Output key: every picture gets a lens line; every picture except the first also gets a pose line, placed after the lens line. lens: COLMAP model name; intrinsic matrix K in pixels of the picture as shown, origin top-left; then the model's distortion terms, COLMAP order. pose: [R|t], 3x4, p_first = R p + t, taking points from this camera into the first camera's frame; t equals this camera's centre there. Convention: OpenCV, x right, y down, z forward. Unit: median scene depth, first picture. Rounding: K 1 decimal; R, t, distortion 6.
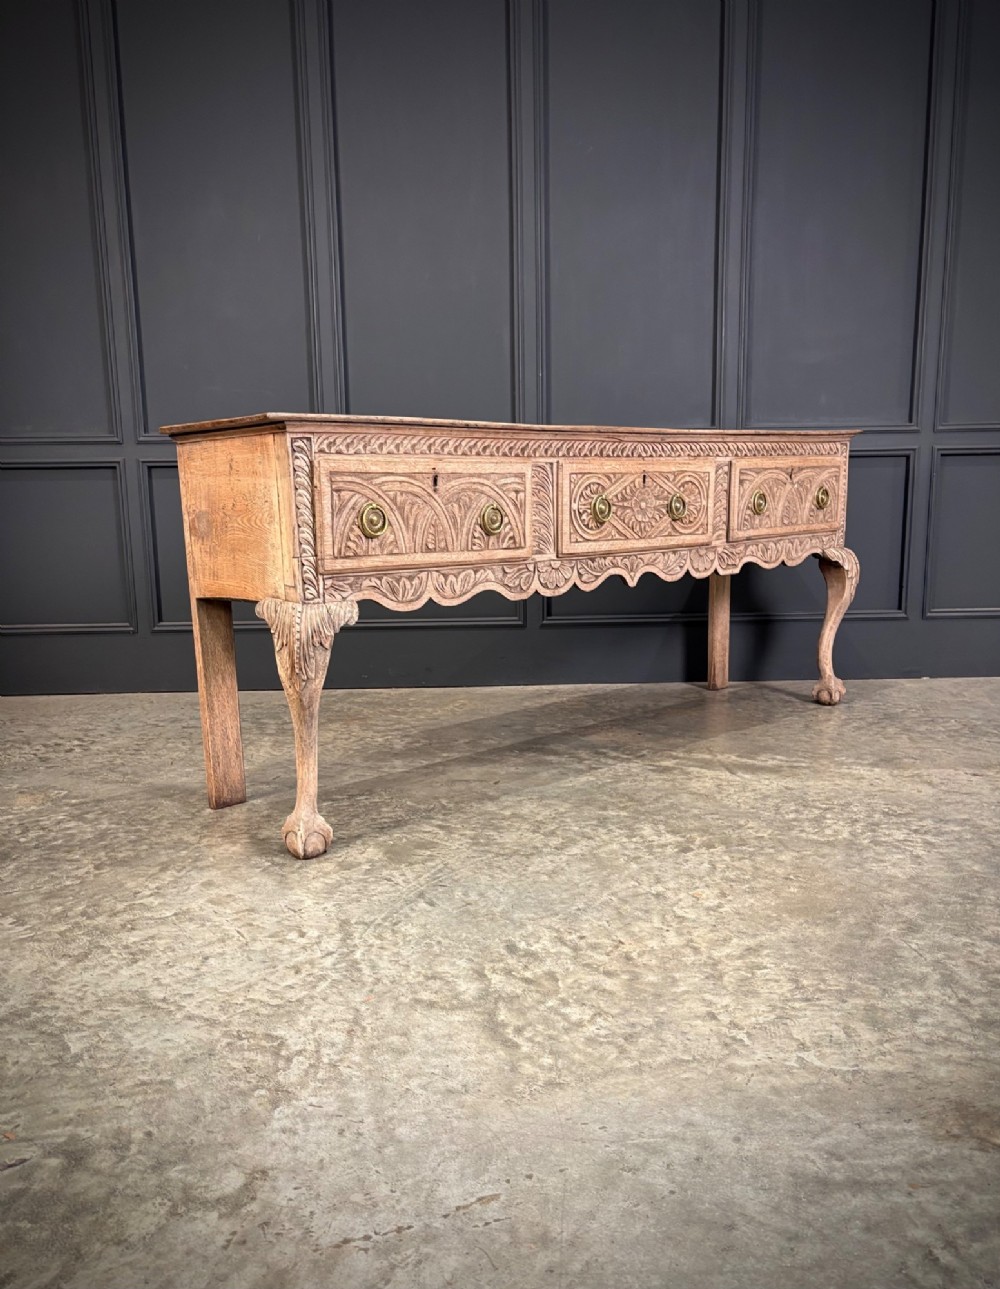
lens RADIAL K [[987.3, 0, 502.4], [0, 987.3, 700.9], [0, 0, 1]] dist [0.032285, -0.036438]
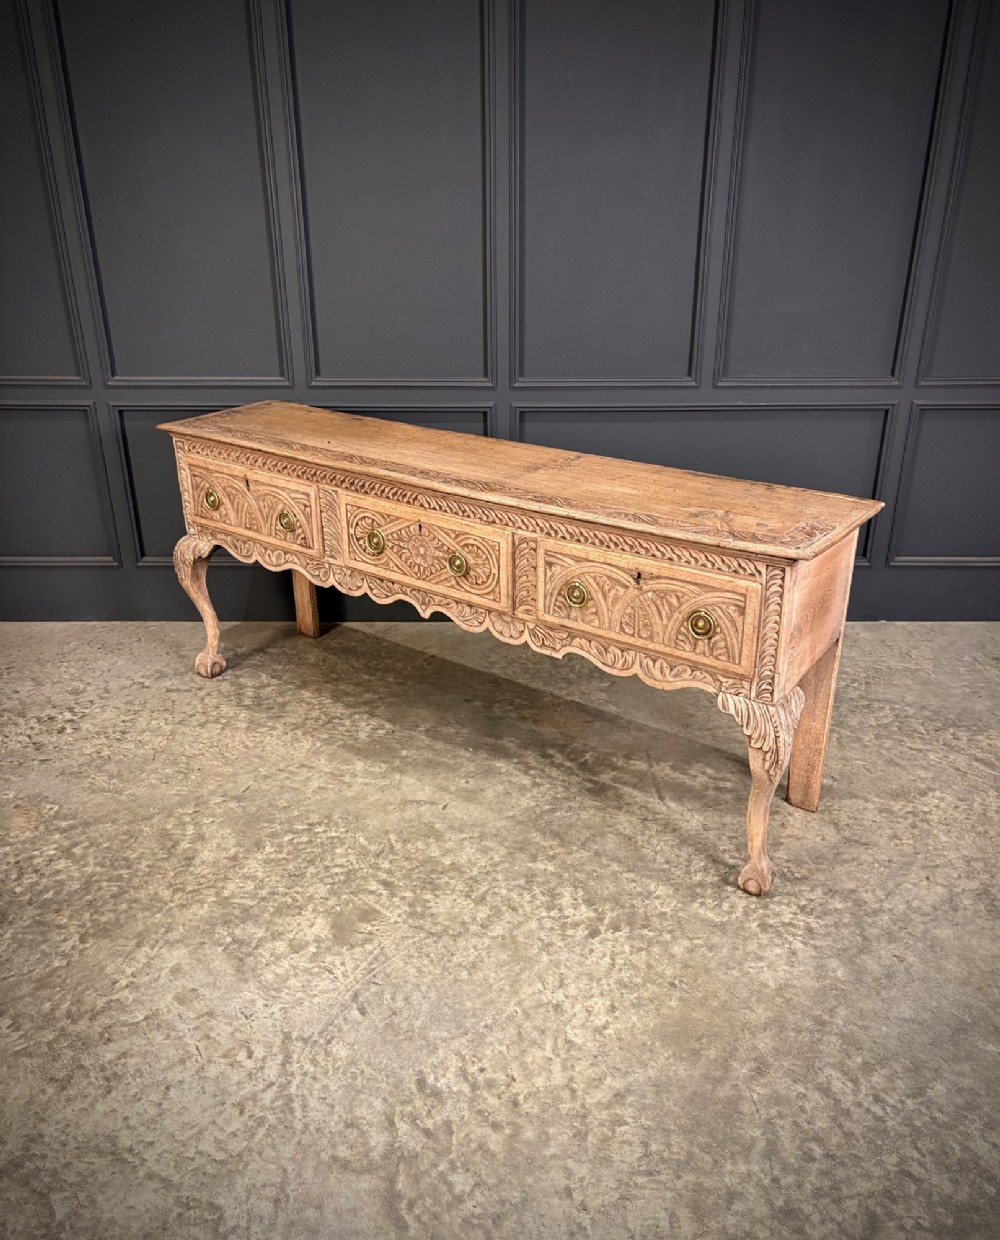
lens RADIAL K [[986.4, 0, 510.3], [0, 986.4, 640.9], [0, 0, 1]] dist [0.024182, -0.010994]
pose [[0.999613, 0.023571, -0.014799, 0.098223], [-0.019239, 0.969442, 0.244563, -0.455311], [0.020111, -0.244184, 0.969520, -0.025939]]
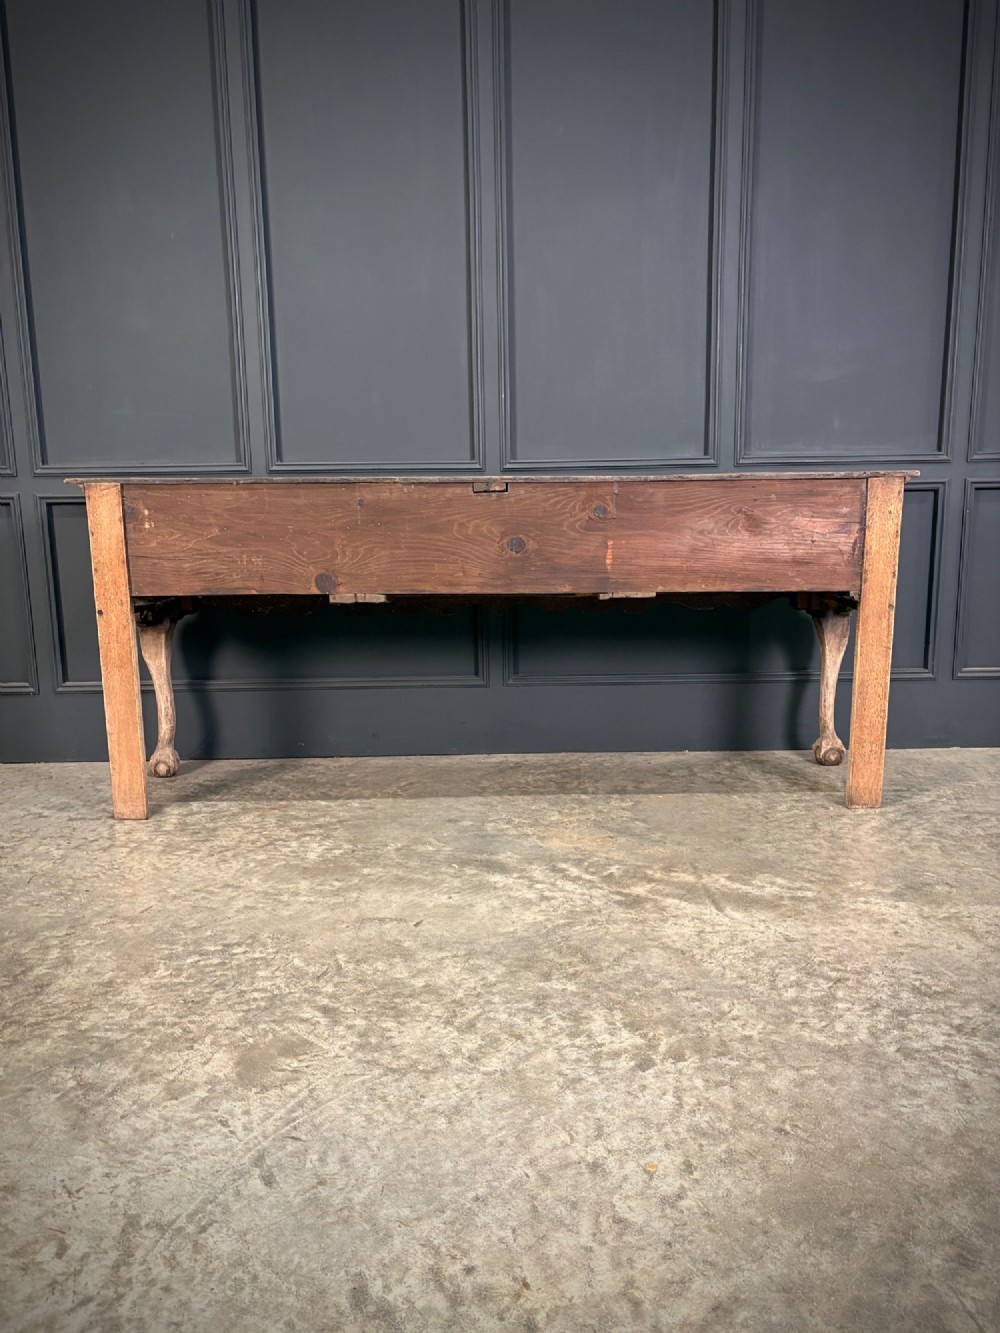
lens RADIAL K [[973.9, 0, 505.6], [0, 973.9, 697.0], [0, 0, 1]] dist [0.000751, 0.006899]
pose [[0.999871, 0.003078, -0.015791, 0.093479], [-0.003069, 0.999995, 0.000568, -0.121484], [0.015793, -0.000520, 0.999875, 0.279805]]
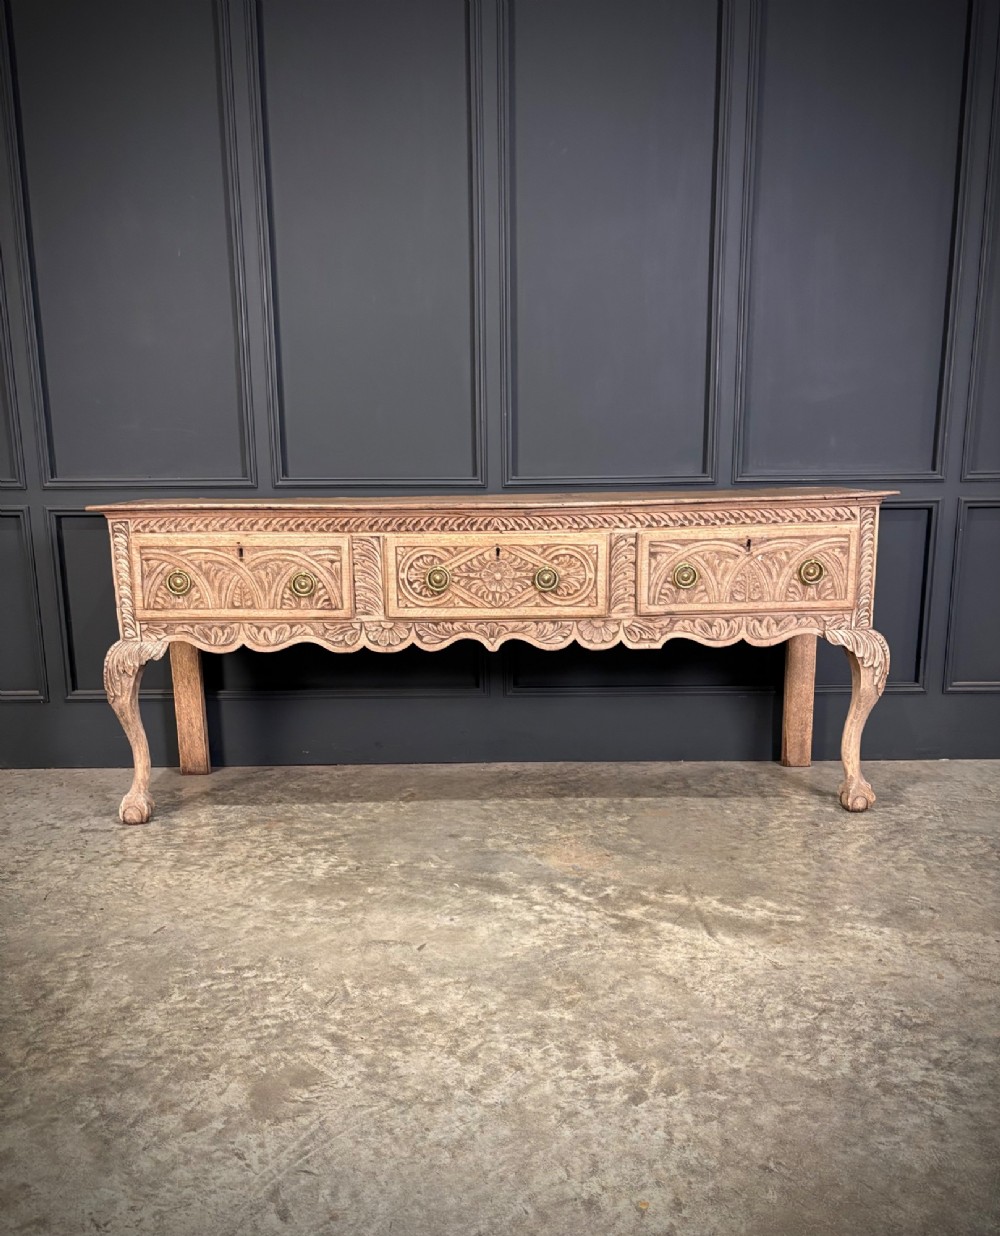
lens RADIAL K [[973.6, 0, 503.6], [0, 973.6, 693.8], [0, 0, 1]] dist [-0.014732, 0.045673]
pose [[0.999841, 0.010115, -0.014700, 0.089129], [-0.009706, 0.999573, 0.027575, -0.185377], [0.014972, -0.027428, 0.999512, 0.249534]]
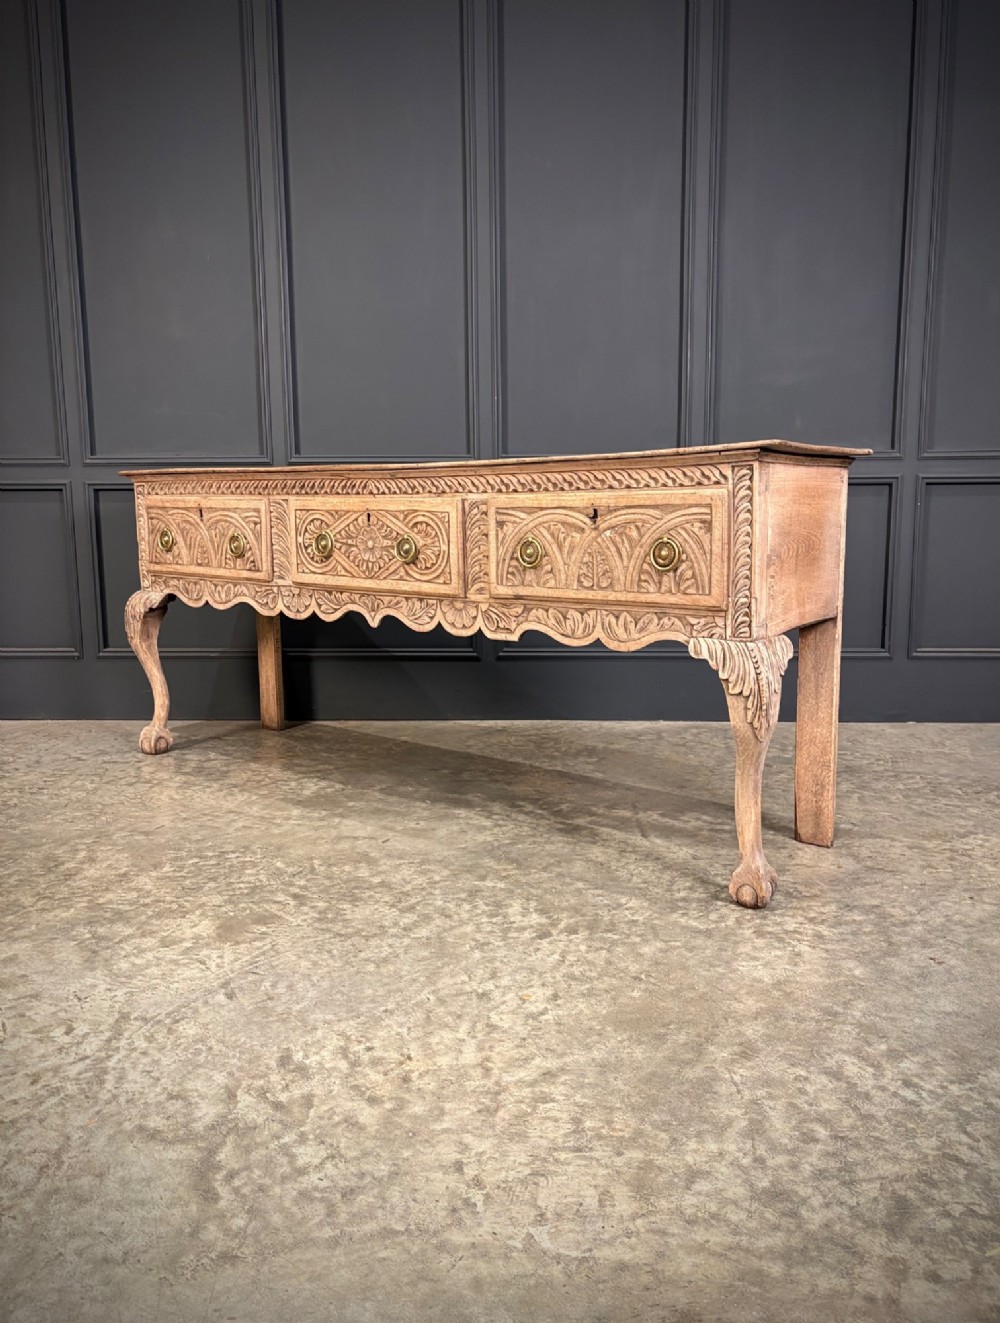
lens RADIAL K [[997.3, 0, 518.8], [0, 997.3, 675.9], [0, 0, 1]] dist [0.001732, 0.029084]
pose [[0.997859, 0.019583, -0.062397, 0.215915], [-0.021313, 0.999403, -0.027181, -0.060739], [0.061828, 0.028452, 0.997681, 0.085320]]
